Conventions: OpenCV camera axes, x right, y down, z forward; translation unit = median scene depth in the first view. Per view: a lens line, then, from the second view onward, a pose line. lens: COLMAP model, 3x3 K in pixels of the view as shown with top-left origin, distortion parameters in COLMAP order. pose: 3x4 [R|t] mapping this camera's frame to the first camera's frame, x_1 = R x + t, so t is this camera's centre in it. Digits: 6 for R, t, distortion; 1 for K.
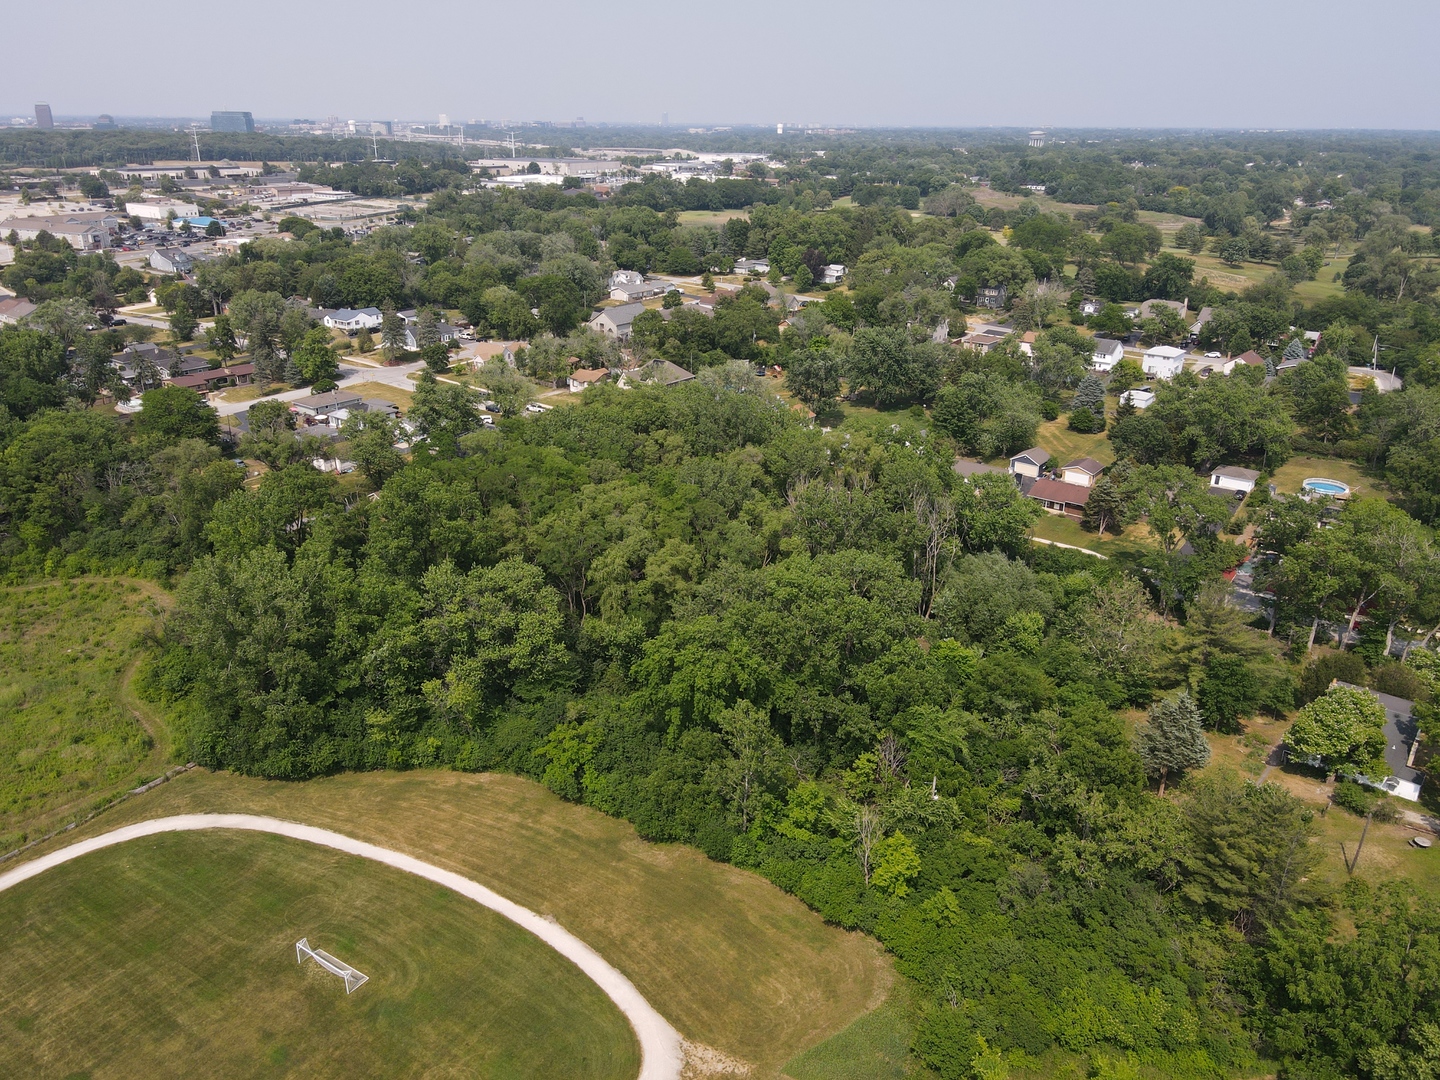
lens RADIAL K [[1053.2, 0, 720.0], [0, 1053.2, 540.0], [0, 0, 1]] dist [0.010930, 0.002591]
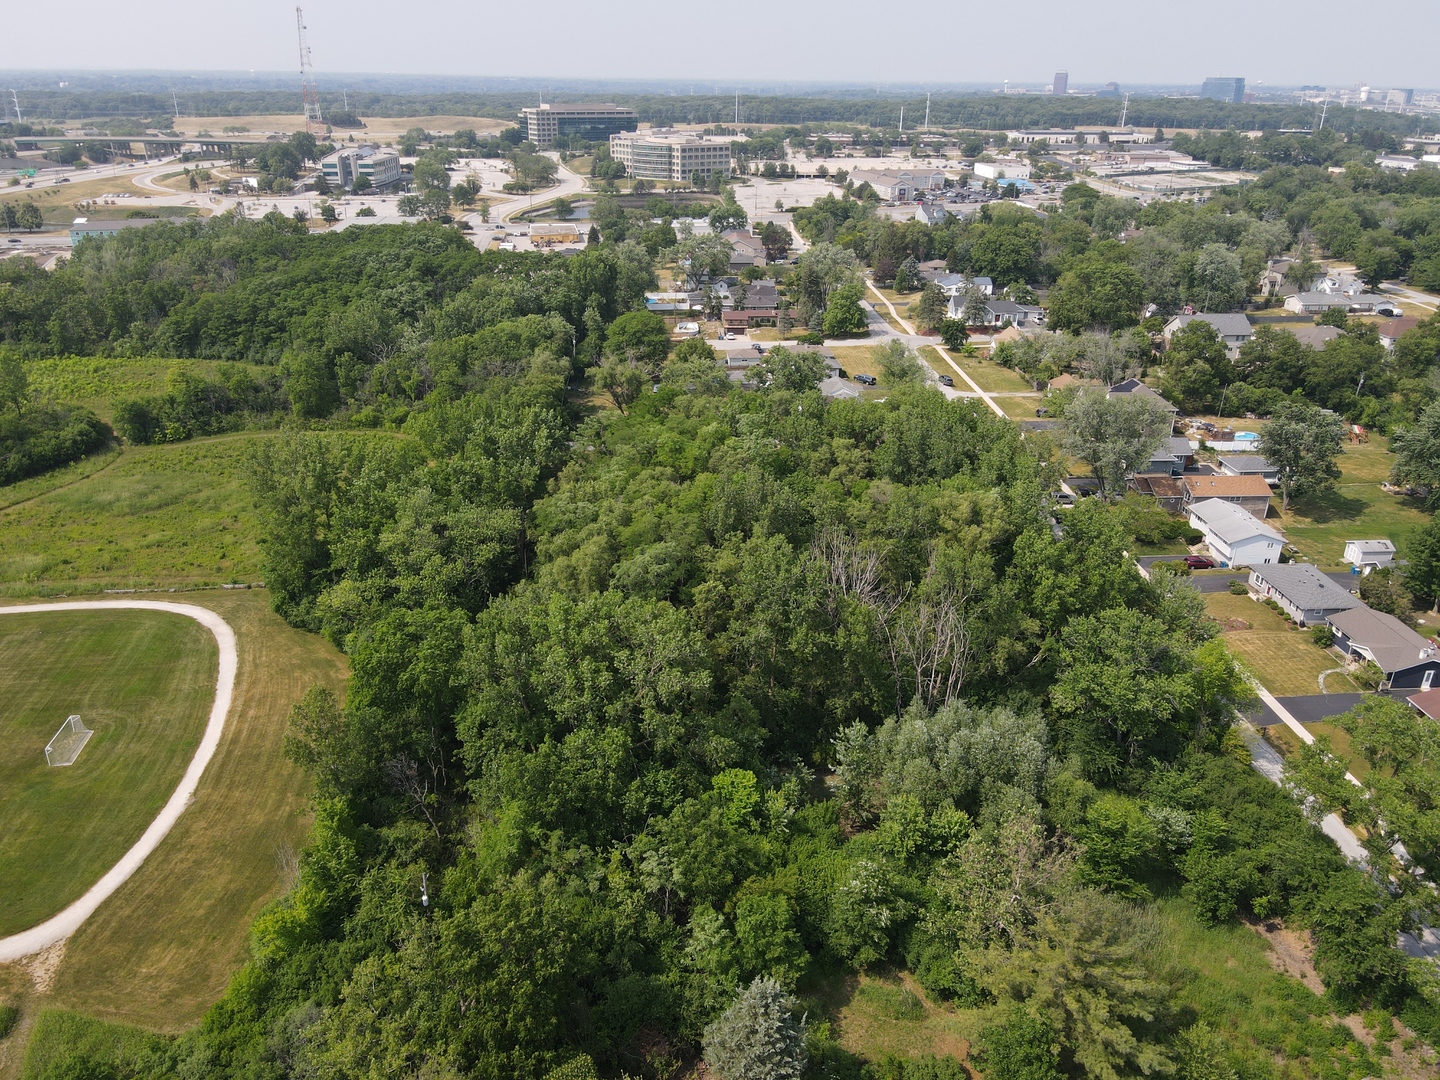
lens RADIAL K [[1053.2, 0, 720.0], [0, 1053.2, 540.0], [0, 0, 1]] dist [0.010930, 0.002591]
pose [[0.661062, 0.300383, -0.687581, 0.143321], [-0.282402, 0.948593, 0.142902, -0.034563], [0.695160, 0.099707, 0.711907, 0.093646]]
